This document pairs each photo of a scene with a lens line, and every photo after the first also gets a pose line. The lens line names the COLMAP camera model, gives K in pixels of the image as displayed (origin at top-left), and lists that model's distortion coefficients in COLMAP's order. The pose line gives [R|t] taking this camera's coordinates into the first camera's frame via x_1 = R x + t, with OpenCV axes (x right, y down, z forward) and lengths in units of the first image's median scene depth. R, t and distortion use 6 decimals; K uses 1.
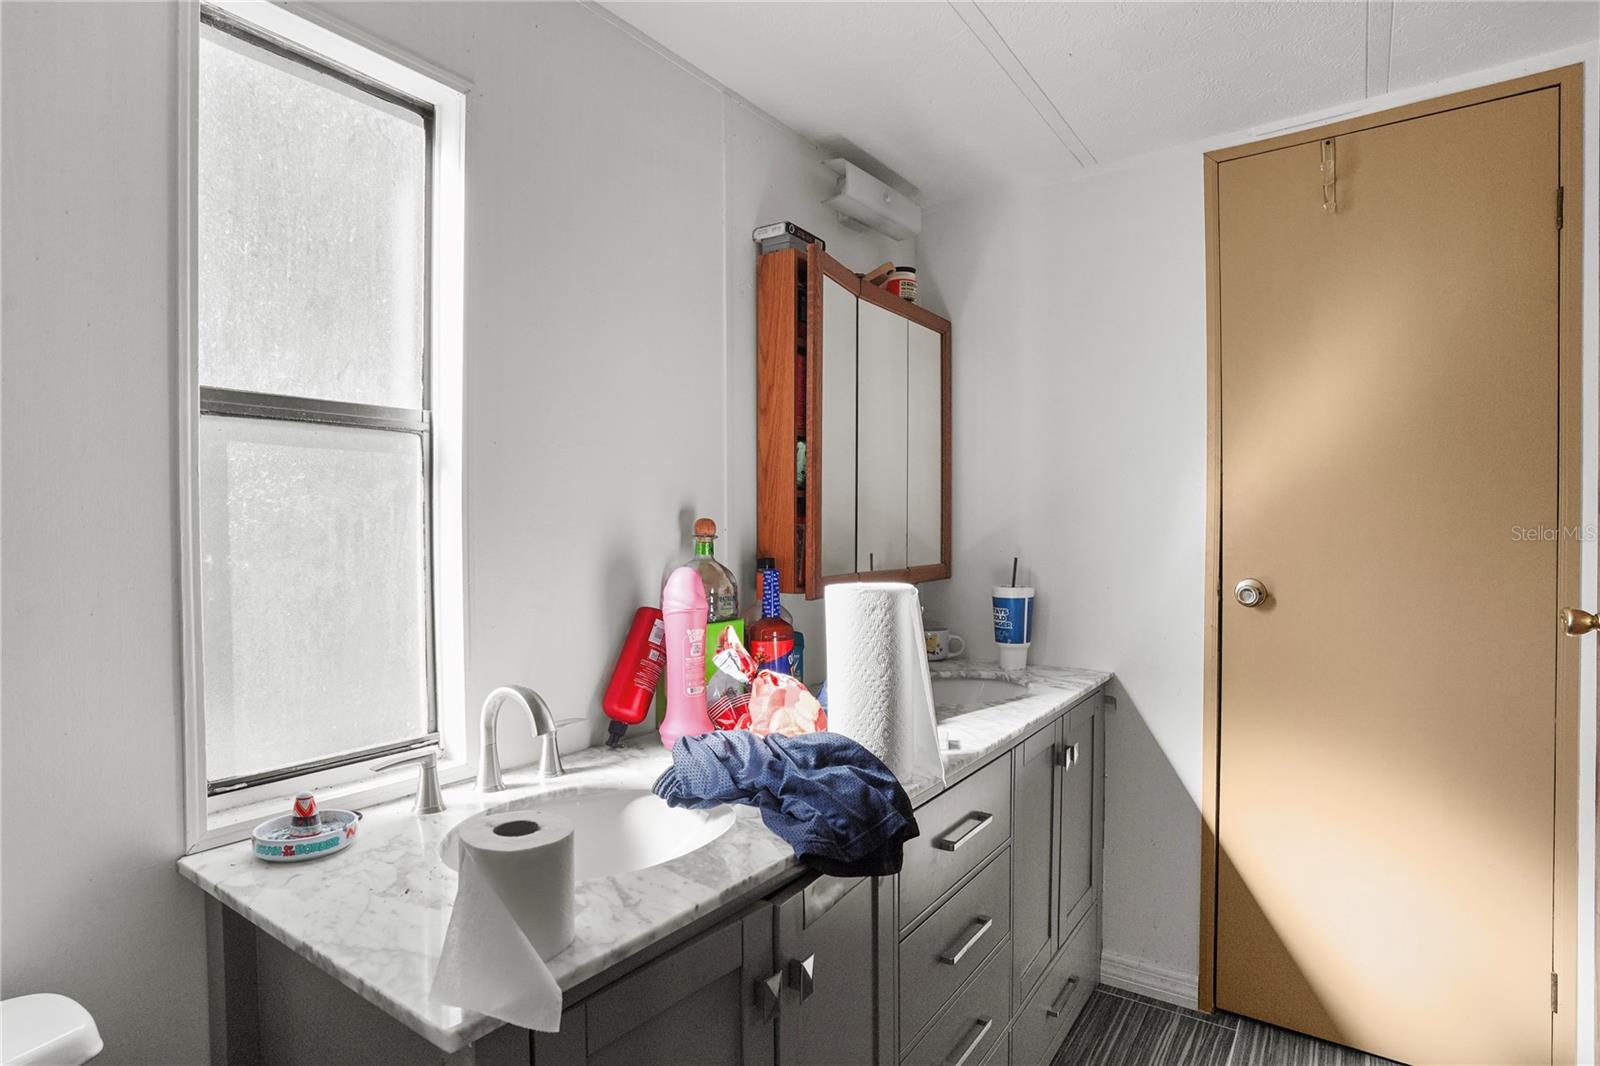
lens RADIAL K [[826.9, 0, 800.0], [0, 826.9, 533.0], [0, 0, 1]] dist [-0.032032, 0.000372]
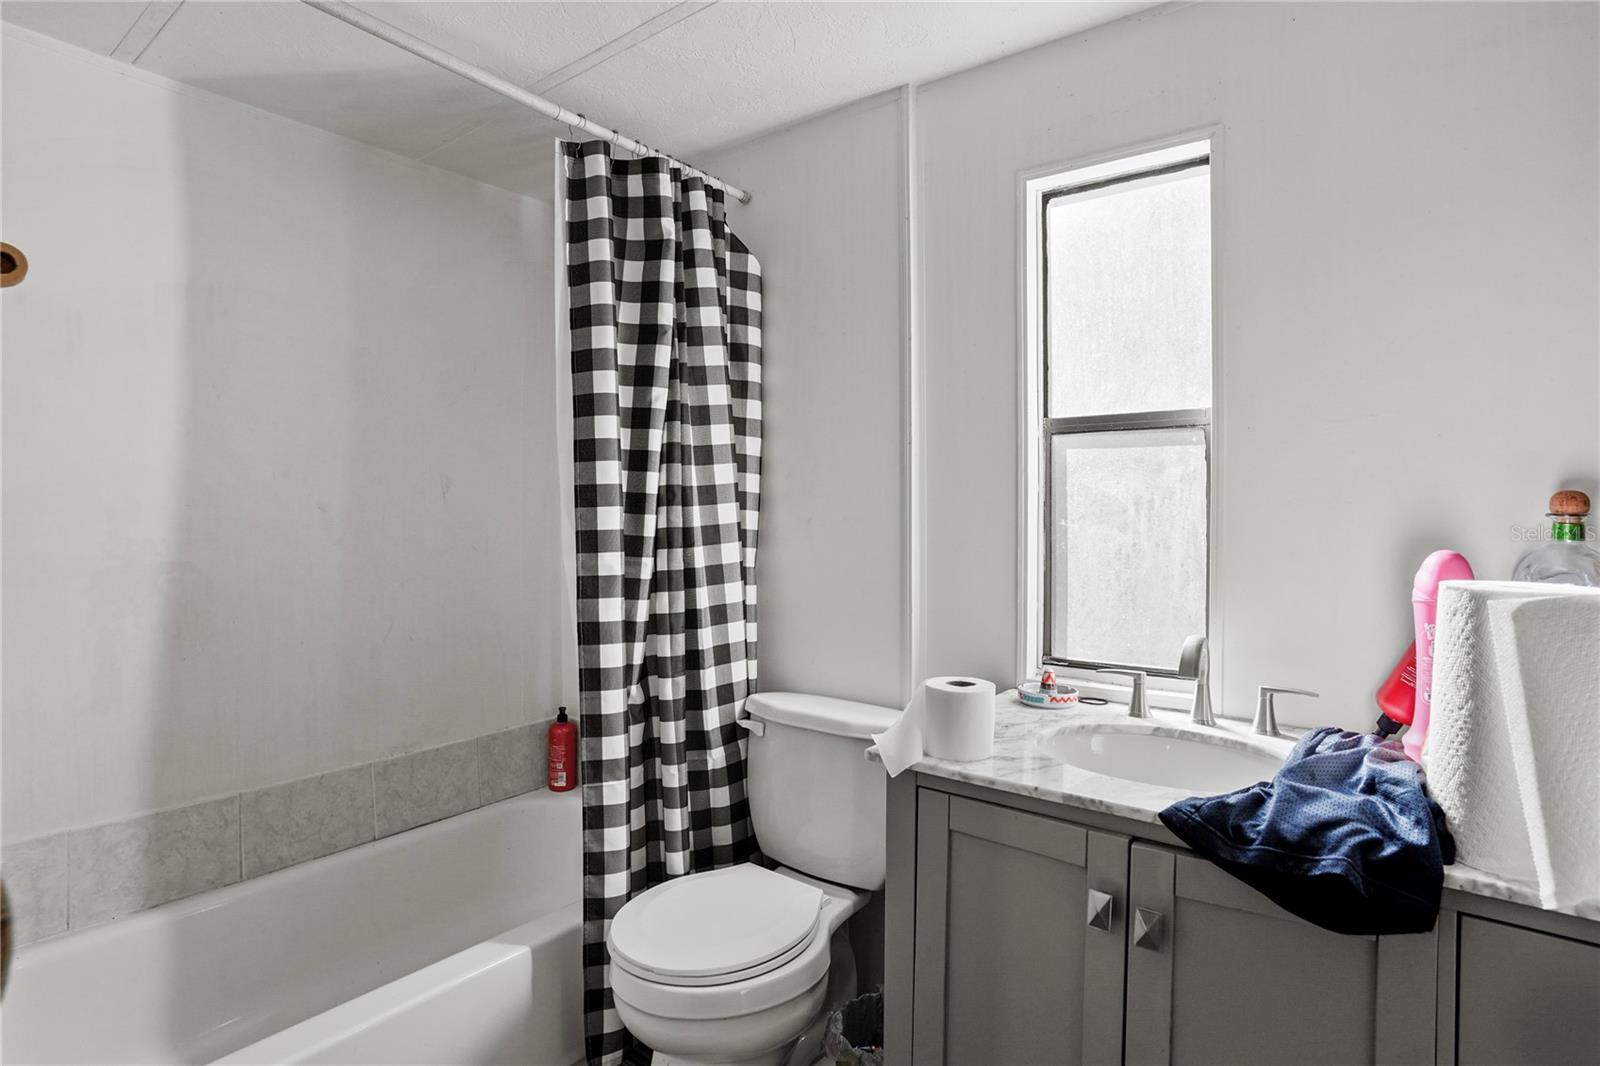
lens RADIAL K [[826.9, 0, 800.0], [0, 826.9, 533.0], [0, 0, 1]] dist [-0.032032, 0.000372]
pose [[-0.031189, 0.031657, -0.999012, 0.862749], [-0.008488, 0.999454, 0.031936, 0.004335], [0.999477, 0.009475, -0.030903, 0.473653]]
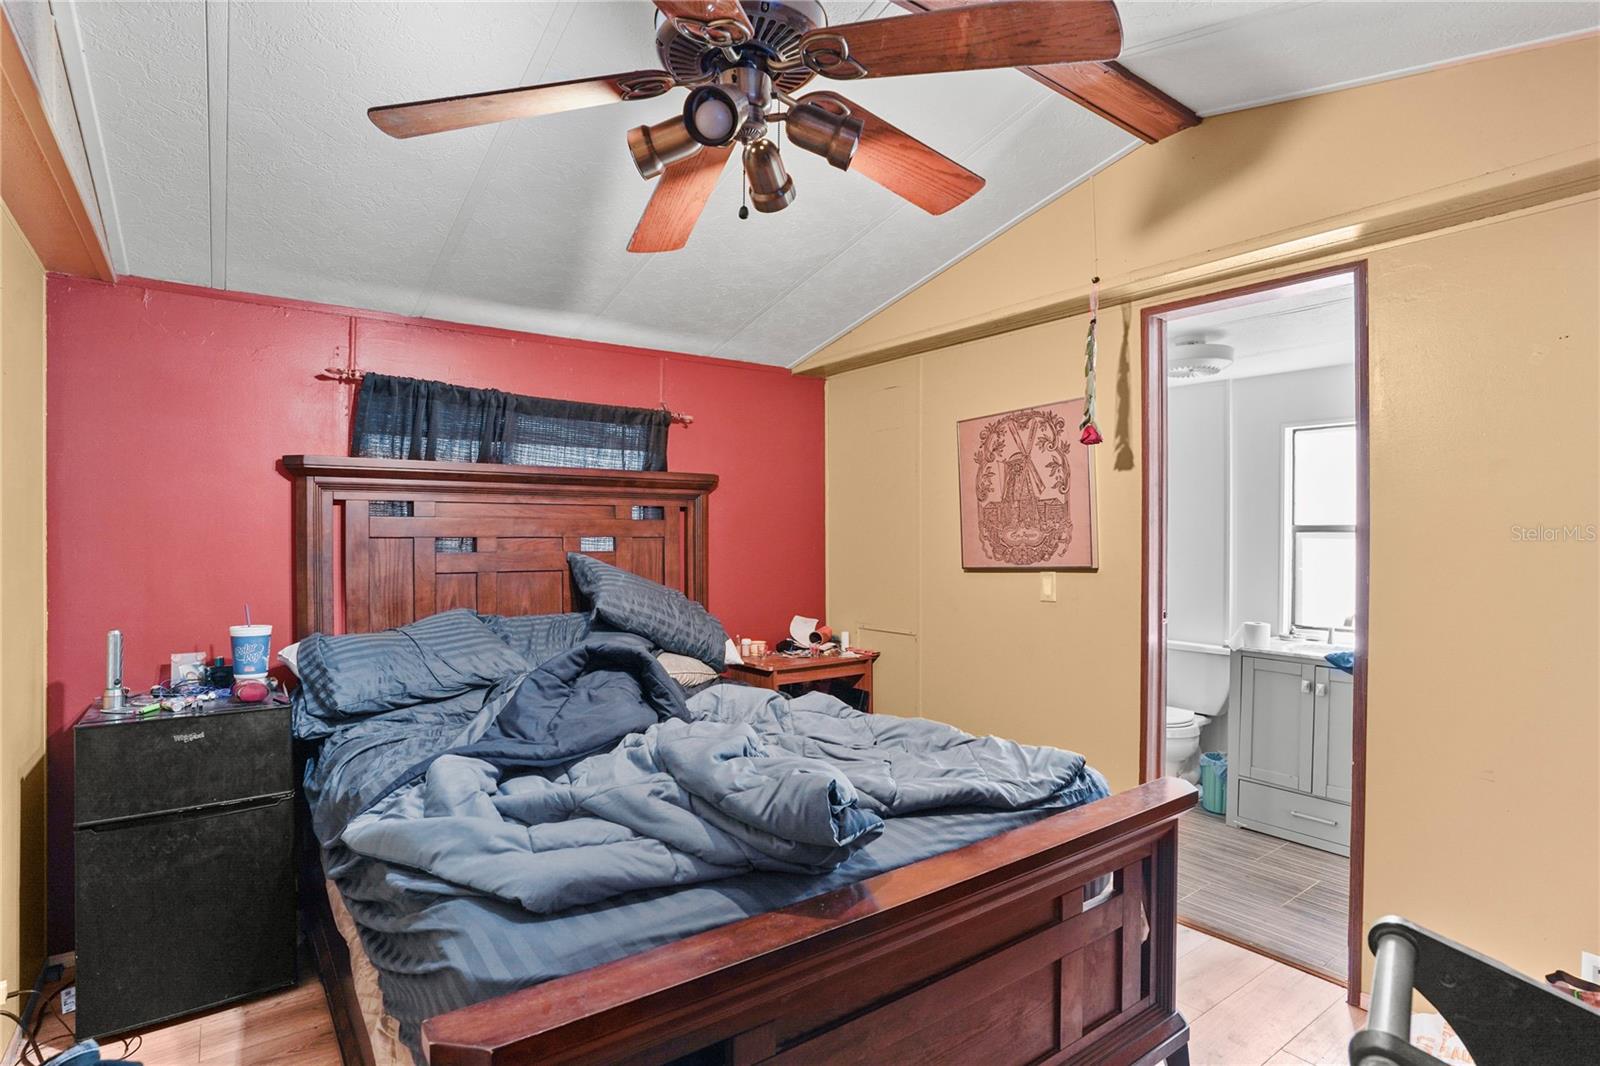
lens RADIAL K [[826.9, 0, 800.0], [0, 826.9, 533.0], [0, 0, 1]] dist [-0.032032, 0.000372]
pose [[-0.312877, 0.004081, -0.949785, 3.433147], [-0.014377, 0.999856, 0.009032, -0.125888], [0.949685, 0.016481, -0.312773, -0.060662]]
